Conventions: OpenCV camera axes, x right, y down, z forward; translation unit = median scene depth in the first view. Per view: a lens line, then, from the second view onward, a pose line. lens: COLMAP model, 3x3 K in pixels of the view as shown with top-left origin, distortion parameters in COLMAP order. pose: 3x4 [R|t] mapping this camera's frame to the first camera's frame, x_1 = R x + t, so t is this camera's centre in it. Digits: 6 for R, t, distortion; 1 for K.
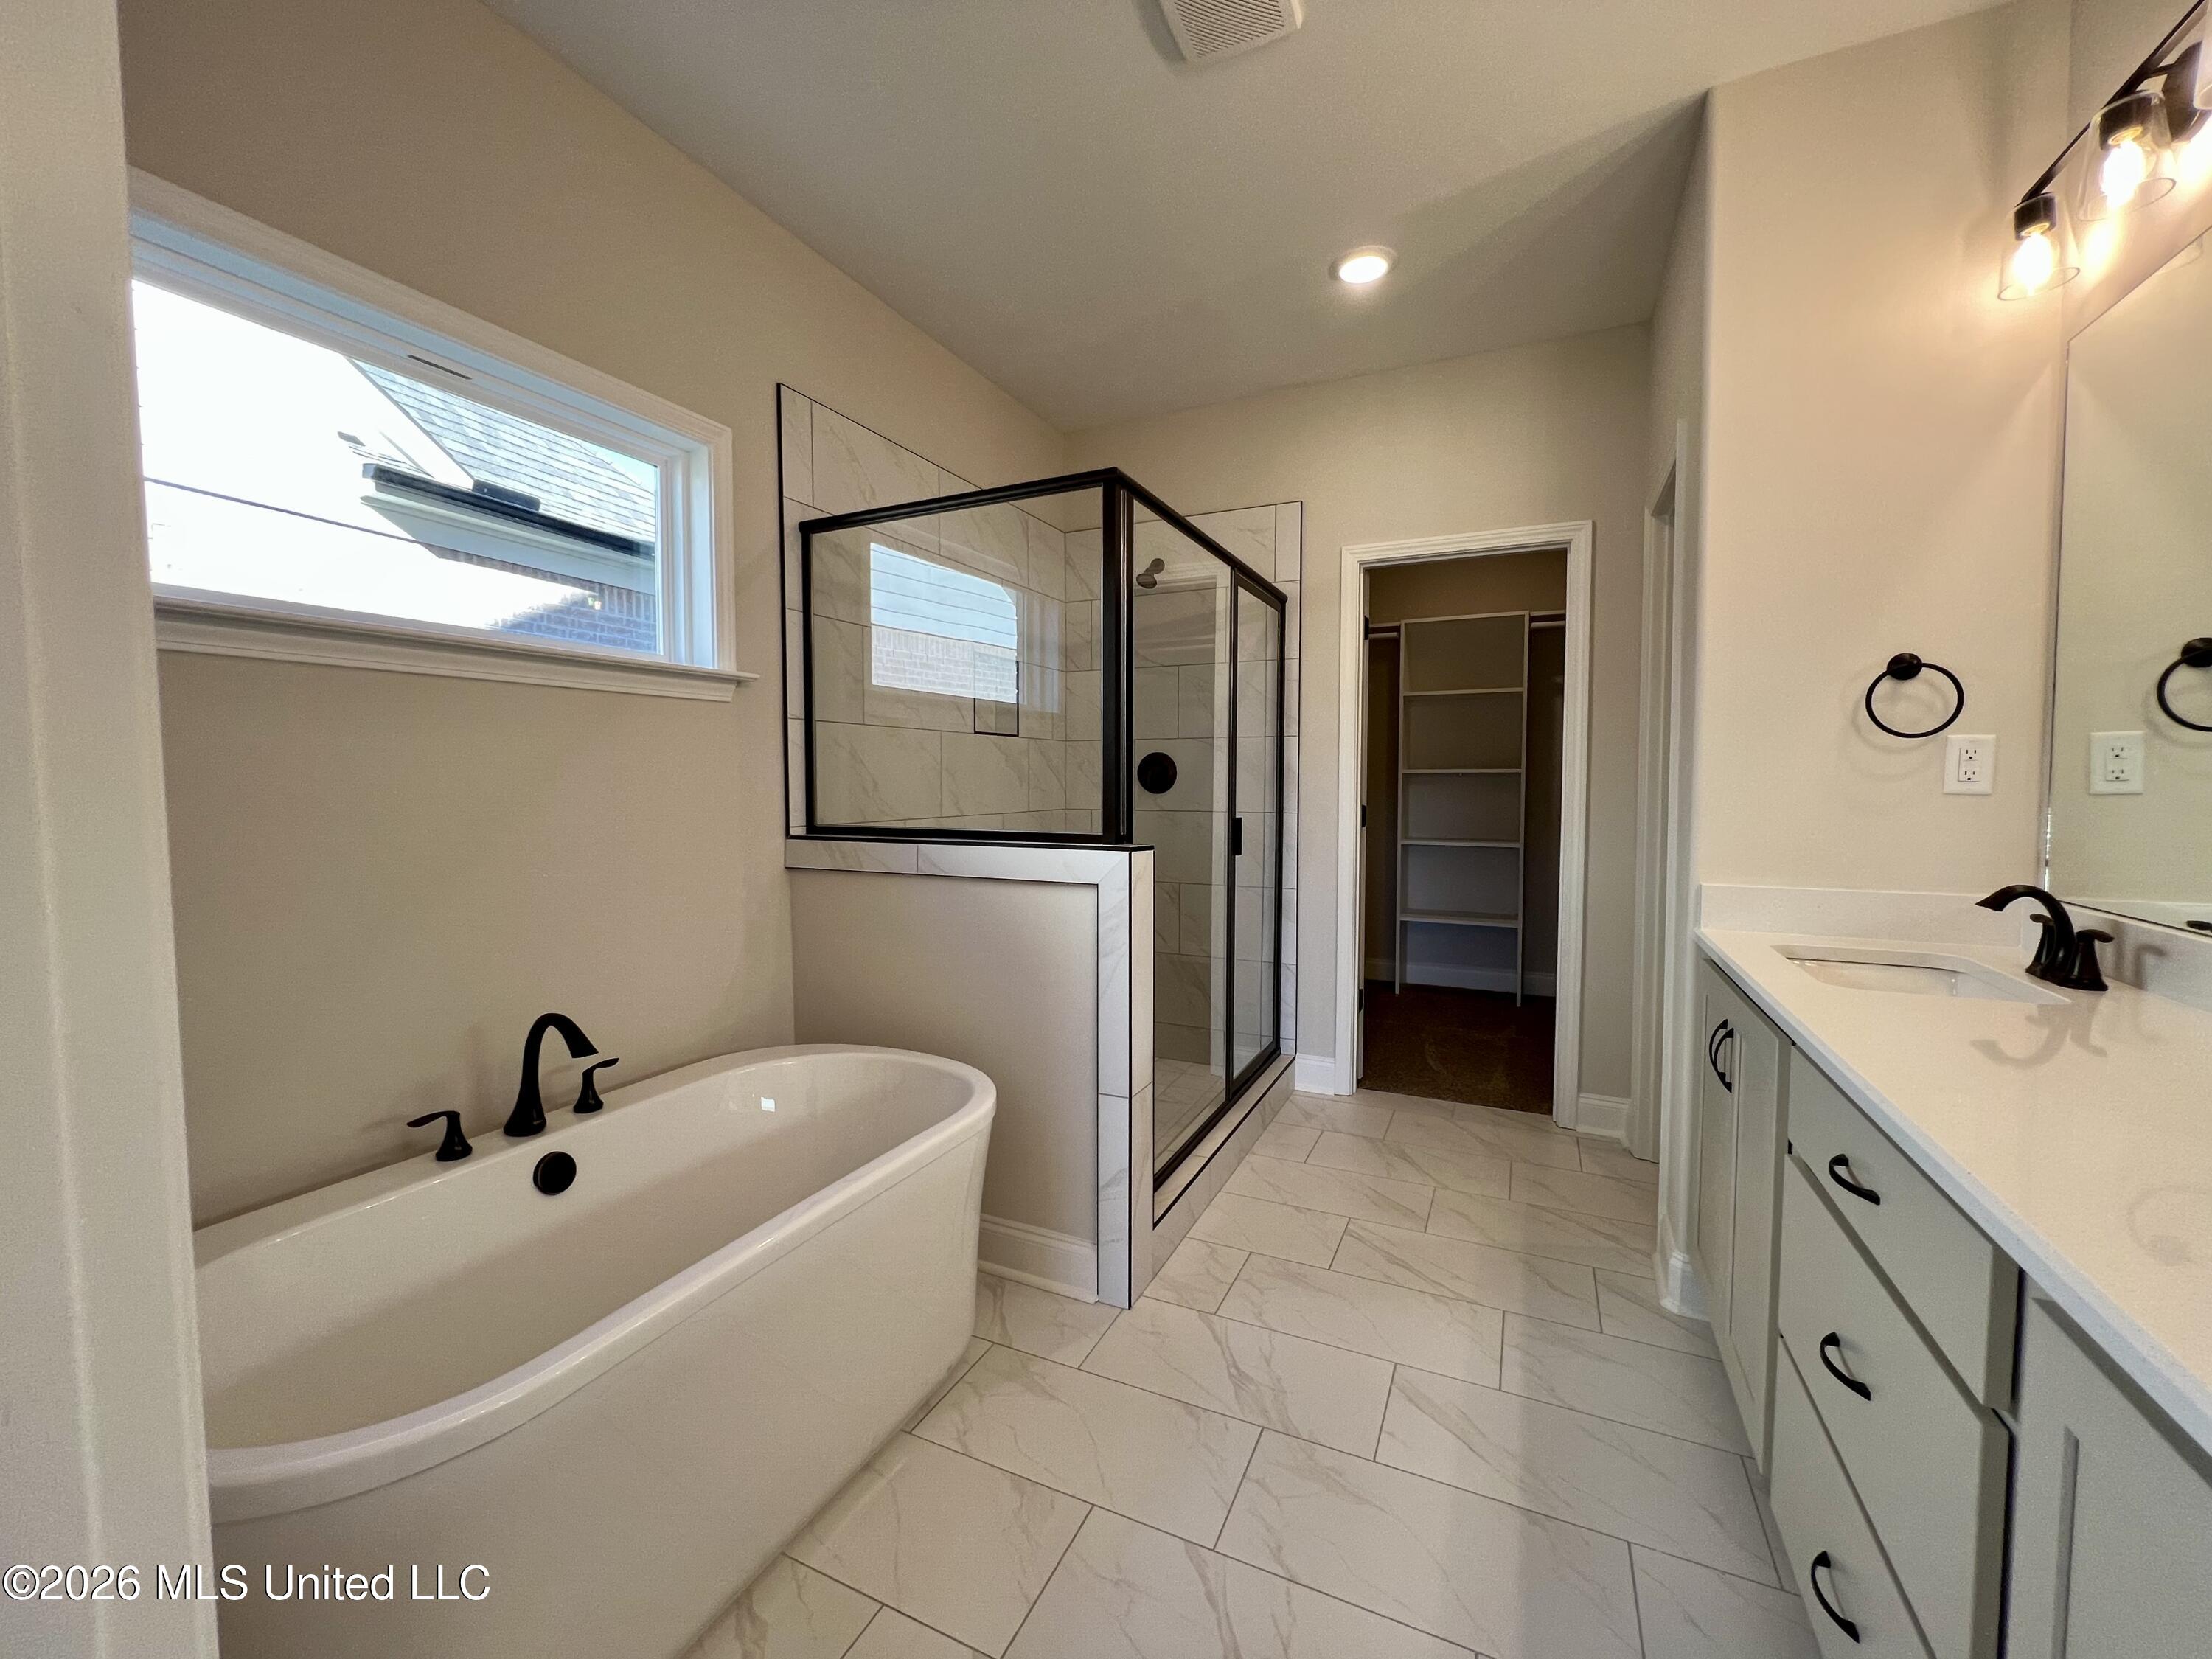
lens RADIAL K [[889.2, 0, 1106.0], [0, 889.2, 829.5], [0, 0, 1]] dist [0.000779, 0.000074]
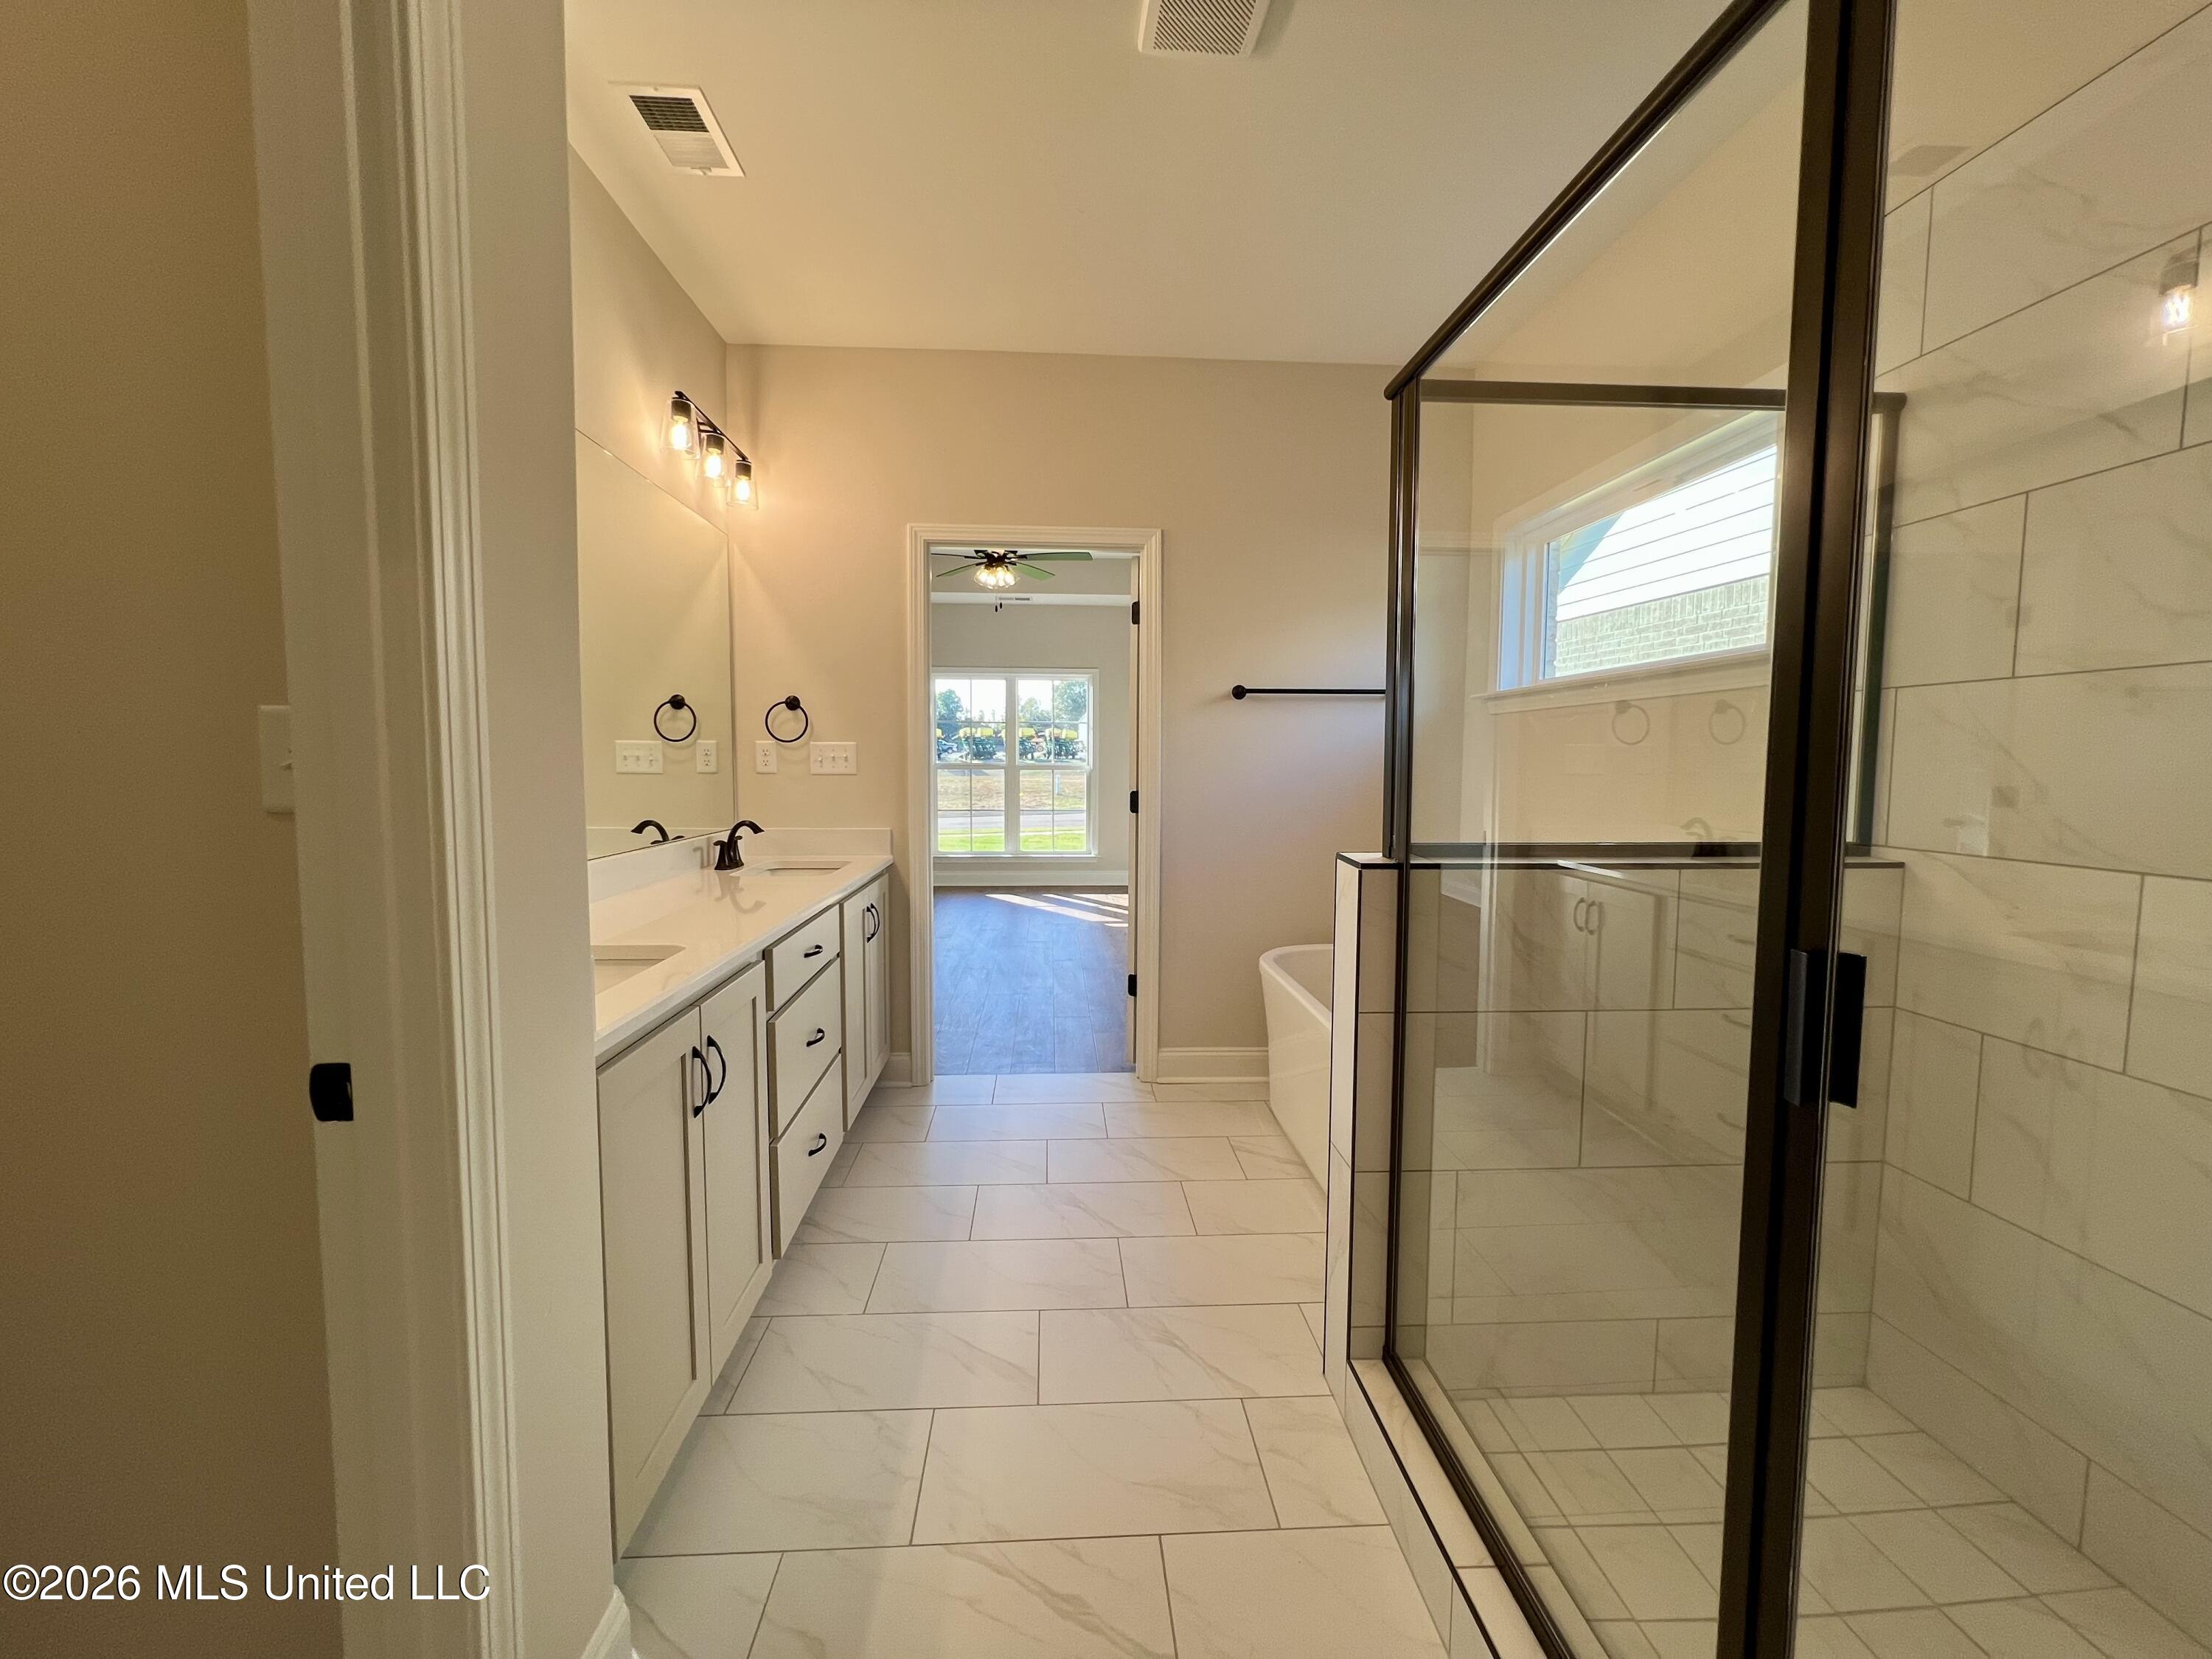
lens RADIAL K [[888.8, 0, 1102.7], [0, 888.8, 824.9], [0, 0, 1]] dist [0.000070, 0.000450]
pose [[-0.876253, 0.018090, -0.481512, 0.725664], [-0.041296, 0.992799, 0.112450, -0.104984], [0.480079, 0.118419, -0.869196, 1.826871]]
